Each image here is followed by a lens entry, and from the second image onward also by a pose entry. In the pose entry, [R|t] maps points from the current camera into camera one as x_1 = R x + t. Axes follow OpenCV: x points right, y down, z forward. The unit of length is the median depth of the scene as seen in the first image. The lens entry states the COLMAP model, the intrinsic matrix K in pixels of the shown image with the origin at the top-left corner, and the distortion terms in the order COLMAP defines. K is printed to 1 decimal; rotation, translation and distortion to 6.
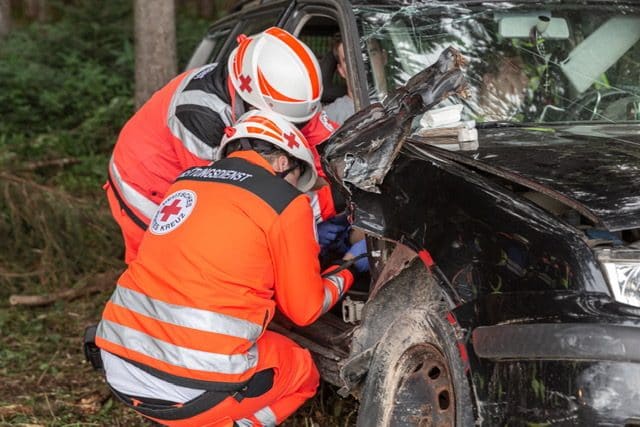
lens RADIAL K [[1198.1, 0, 320.0], [0, 1198.1, 213.5], [0, 0, 1]] dist [-0.031703, 0.022515]
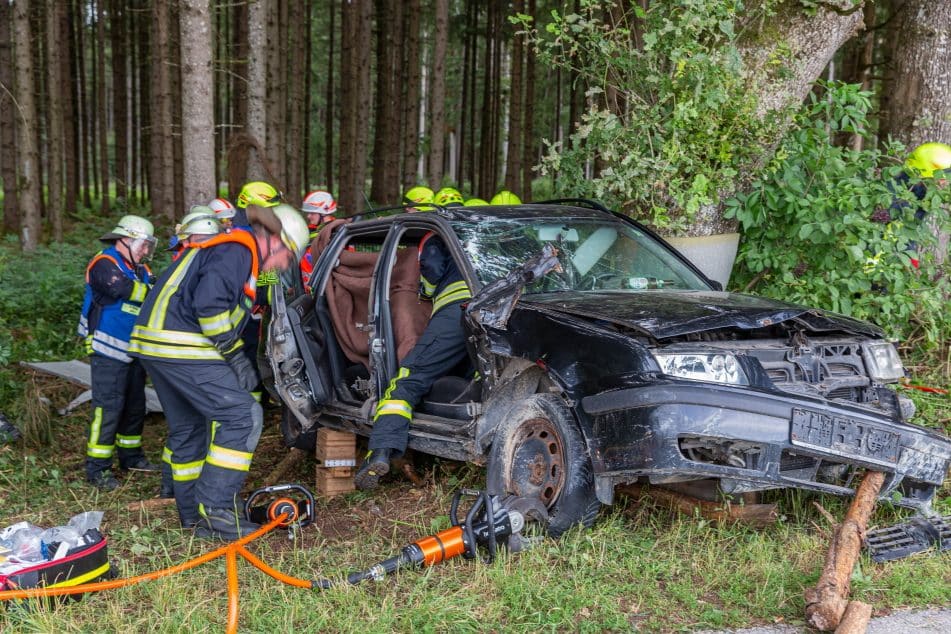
lens RADIAL K [[1006.0, 0, 475.5], [0, 1006.0, 317.0], [0, 0, 1]] dist [-0.008851, -0.004037]
pose [[0.976747, -0.023374, 0.213119, -0.286516], [0.041133, 0.996003, -0.079282, 0.073466], [-0.210414, 0.086204, 0.973804, -0.362654]]
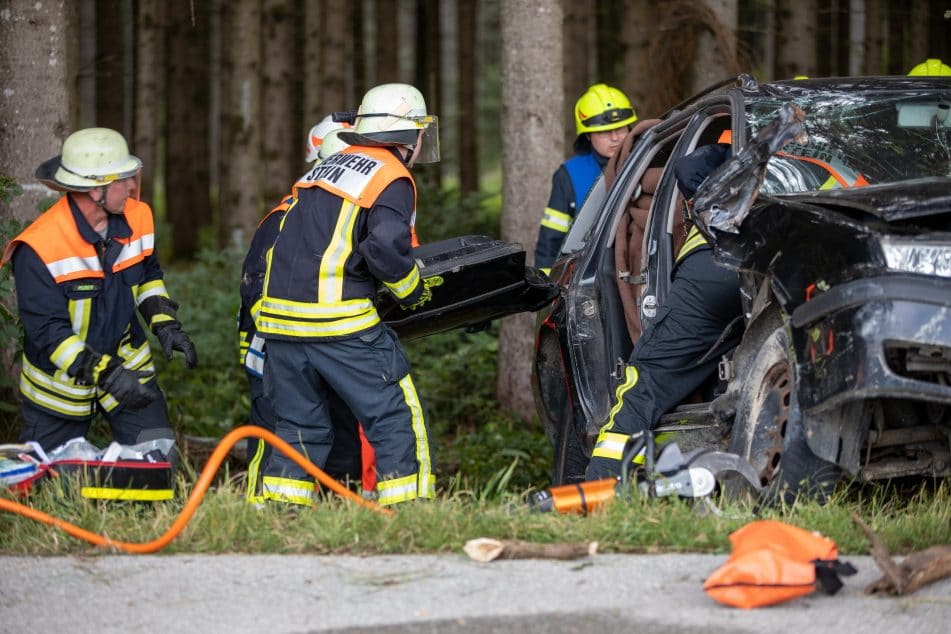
lens RADIAL K [[3042.0, 0, 475.5], [0, 3042.0, 317.0], [0, 0, 1]] dist [-0.029916, 1.128966]
pose [[0.988719, -0.008001, -0.149570, 0.232012], [-0.017215, 0.985884, -0.166541, 0.541773], [0.148792, 0.167237, 0.974625, -1.833388]]
